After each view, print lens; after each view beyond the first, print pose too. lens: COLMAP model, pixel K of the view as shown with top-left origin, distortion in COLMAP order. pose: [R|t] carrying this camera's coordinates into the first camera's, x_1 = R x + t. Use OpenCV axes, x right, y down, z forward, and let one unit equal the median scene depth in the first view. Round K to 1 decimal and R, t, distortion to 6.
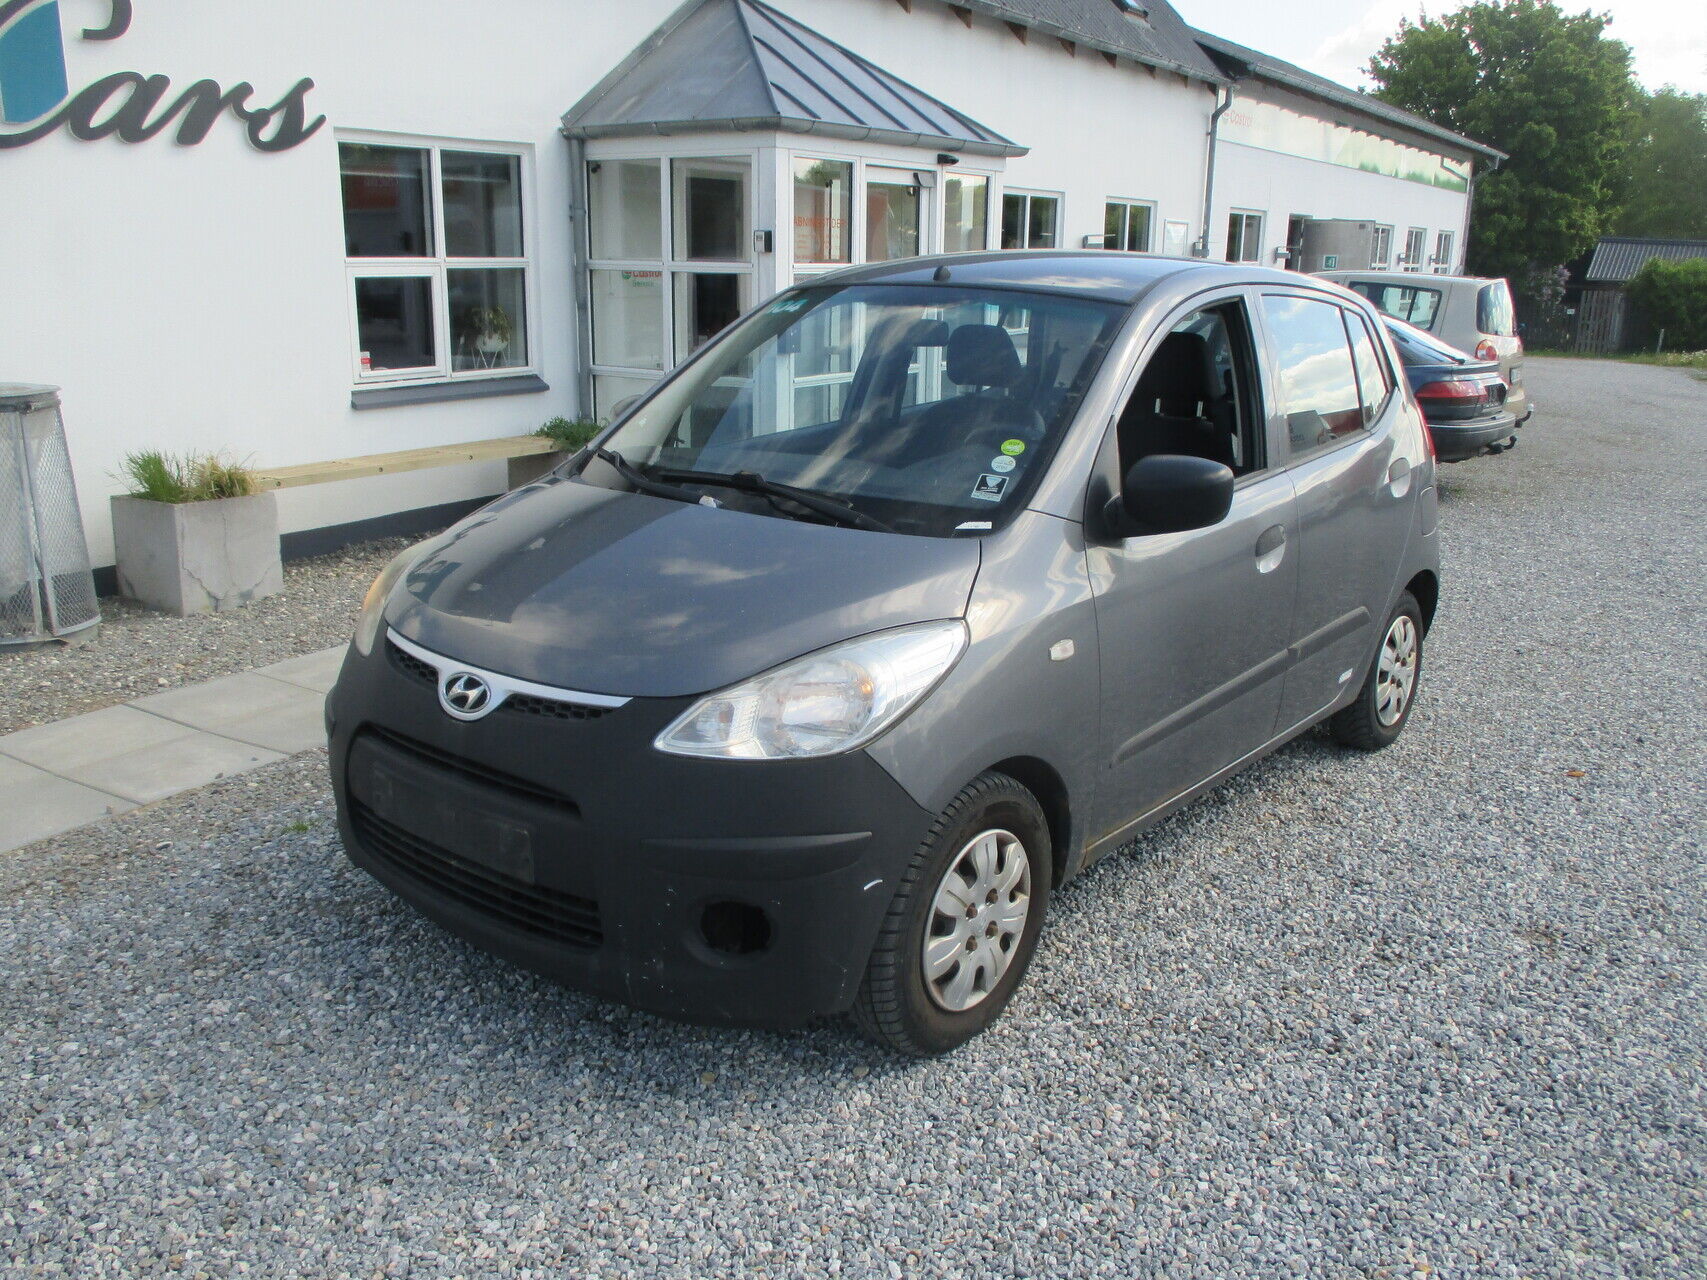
lens RADIAL K [[1395.2, 0, 853.5], [0, 1395.2, 640.0], [0, 0, 1]] dist [-0.015203, -0.016711]
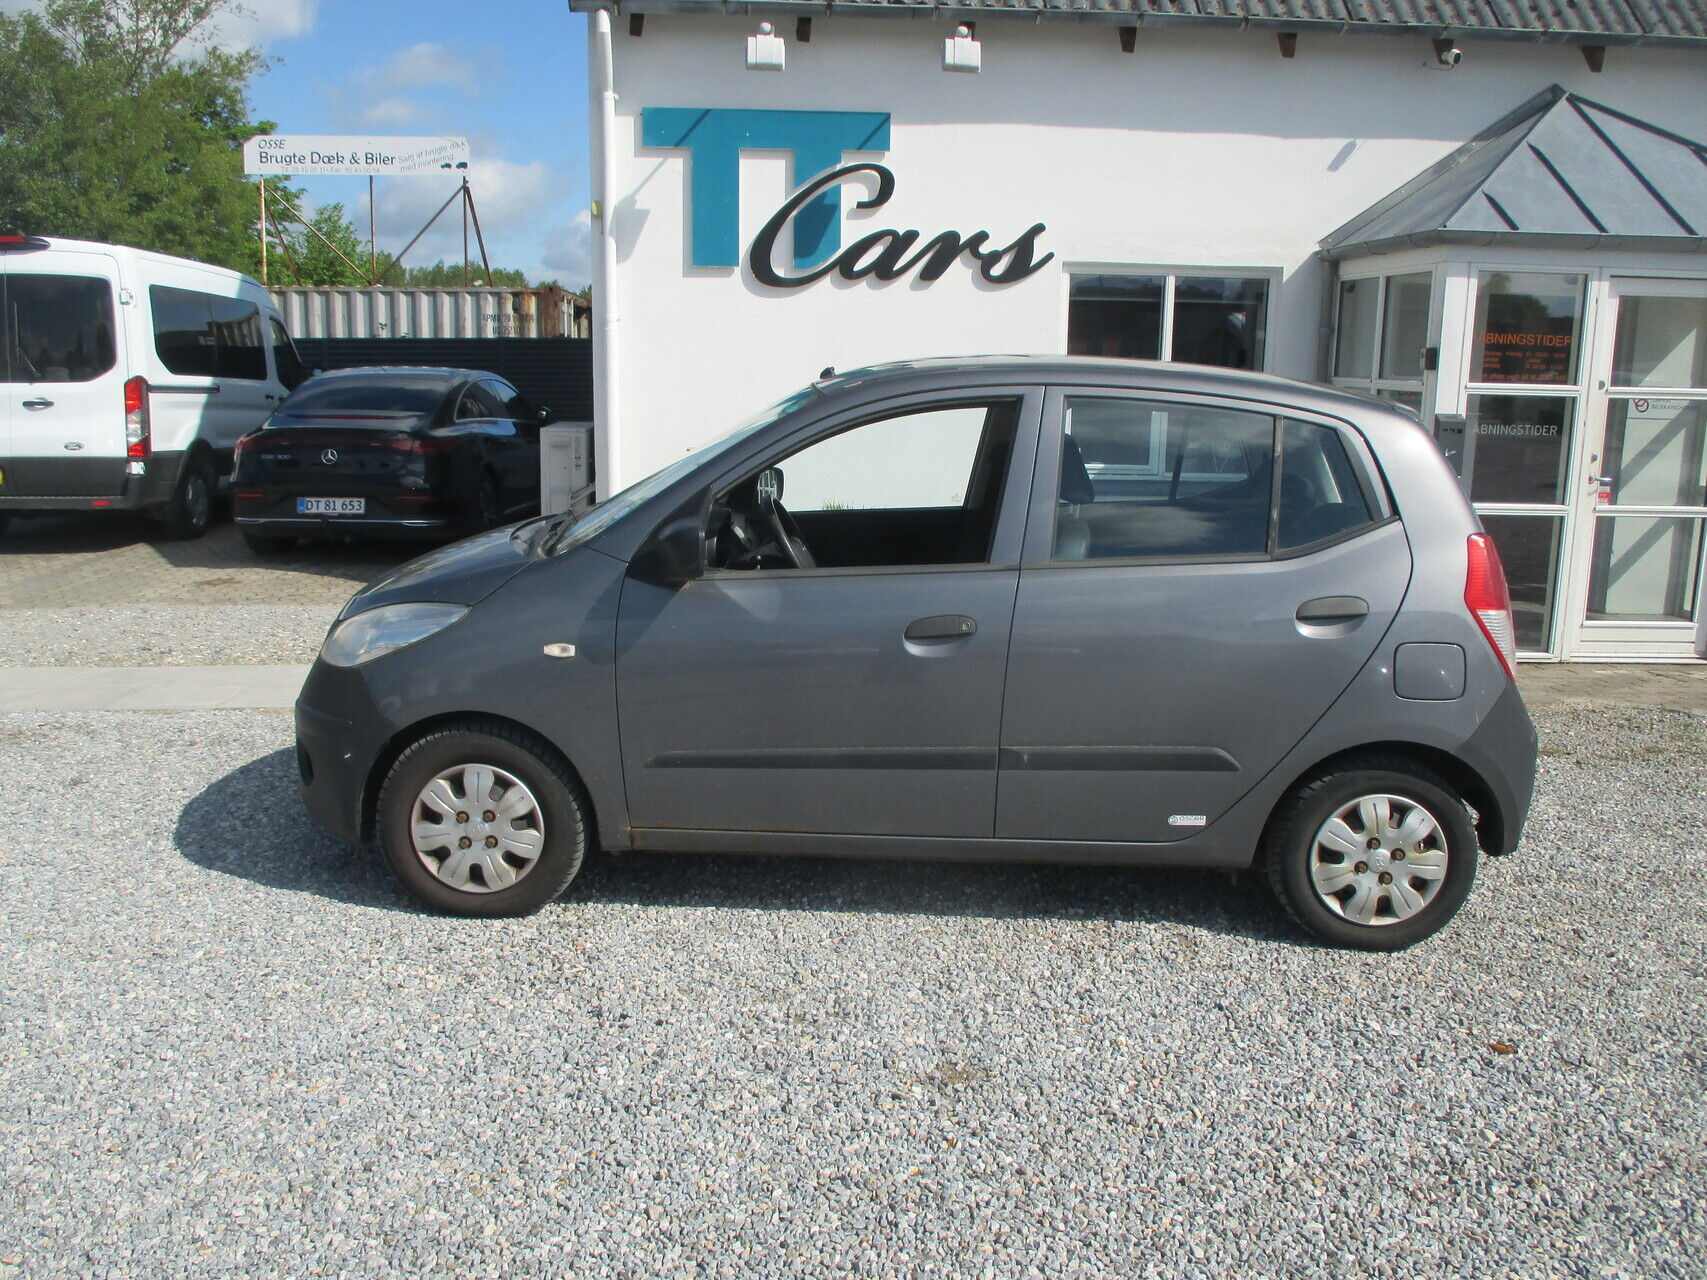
lens RADIAL K [[1414.8, 0, 853.5], [0, 1414.8, 640.0], [0, 0, 1]] dist [-0.052579, 0.007759]
pose [[0.621330, 0.150960, -0.768869, 0.514162], [-0.219631, 0.975482, 0.014041, -0.029668], [0.752138, 0.160144, 0.639252, 0.143938]]
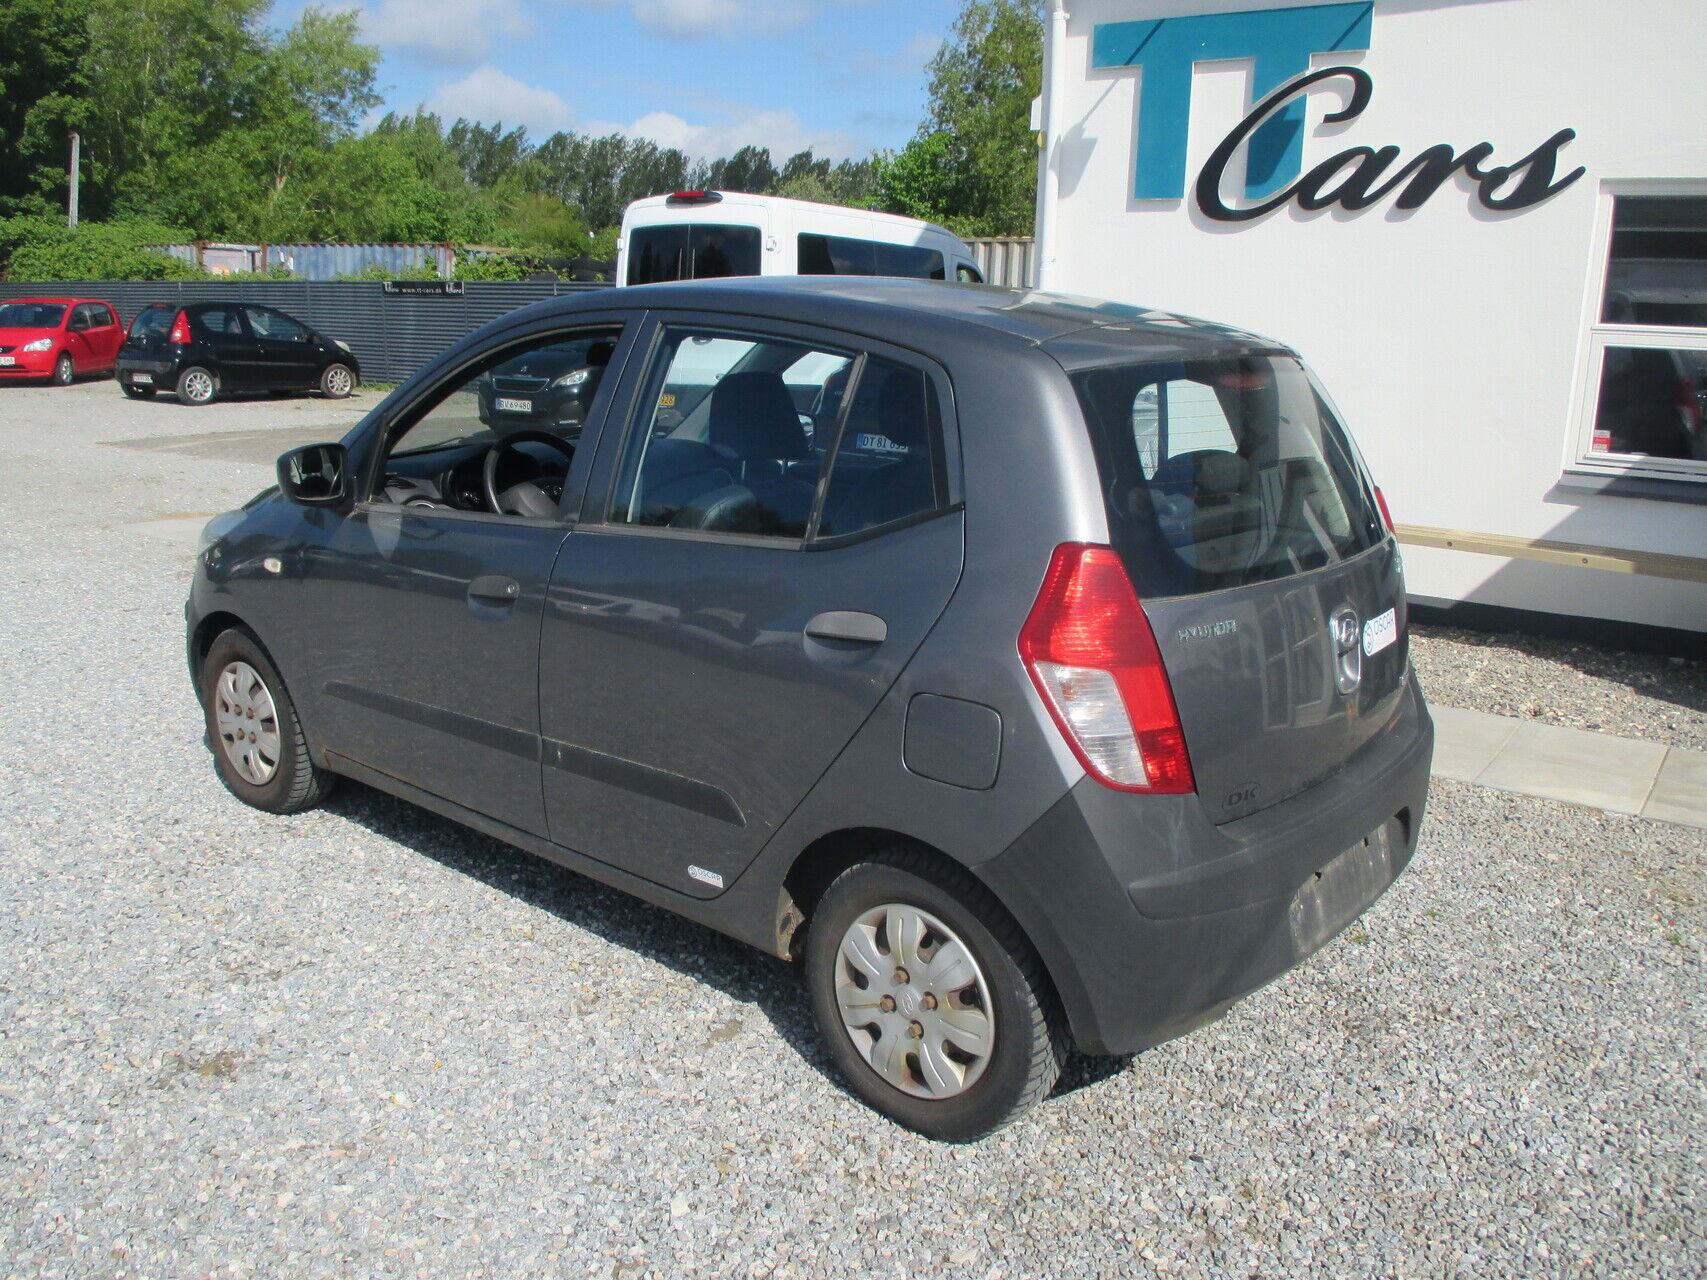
lens RADIAL K [[1414.3, 0, 853.5], [0, 1414.3, 640.0], [0, 0, 1]] dist [-0.033714, 0.002387]
pose [[0.023276, 0.225149, -0.974046, 0.580156], [-0.292690, 0.933154, 0.208703, -0.143366], [0.955924, 0.280236, 0.087619, 0.561851]]
